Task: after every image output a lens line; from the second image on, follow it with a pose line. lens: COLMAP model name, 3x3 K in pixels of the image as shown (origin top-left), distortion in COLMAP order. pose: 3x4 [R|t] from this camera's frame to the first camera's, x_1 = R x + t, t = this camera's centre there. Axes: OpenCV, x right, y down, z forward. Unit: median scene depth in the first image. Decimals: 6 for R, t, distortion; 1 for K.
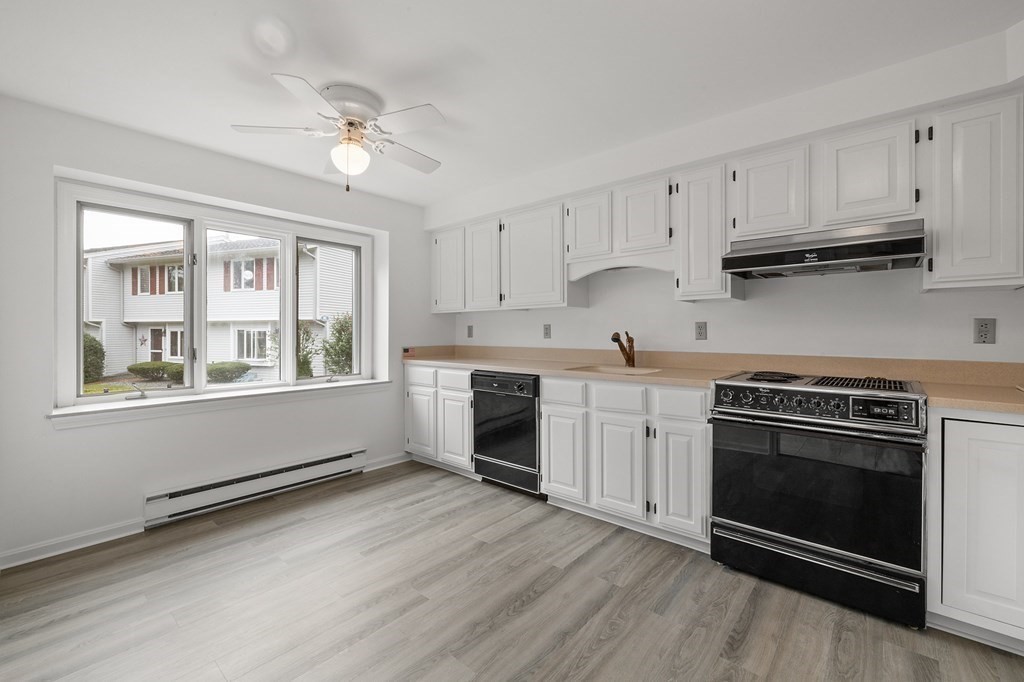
lens RADIAL K [[427.1, 0, 510.6], [0, 427.1, 337.0], [0, 0, 1]] dist [0.002439, -0.000049]
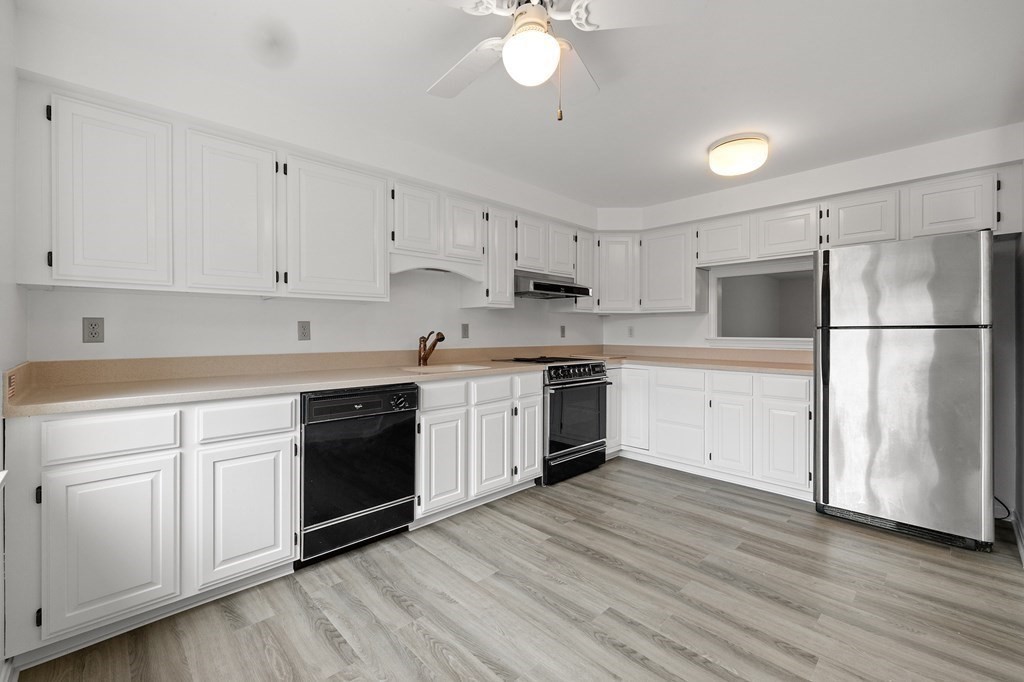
lens RADIAL K [[427.1, 0, 507.1], [0, 427.1, 333.0], [0, 0, 1]] dist [0.002439, -0.000049]
pose [[0.101006, -0.001237, 0.994885, -0.837788], [0.009793, 0.999952, 0.000249, -0.008266], [-0.994838, 0.009717, 0.101013, 0.801183]]
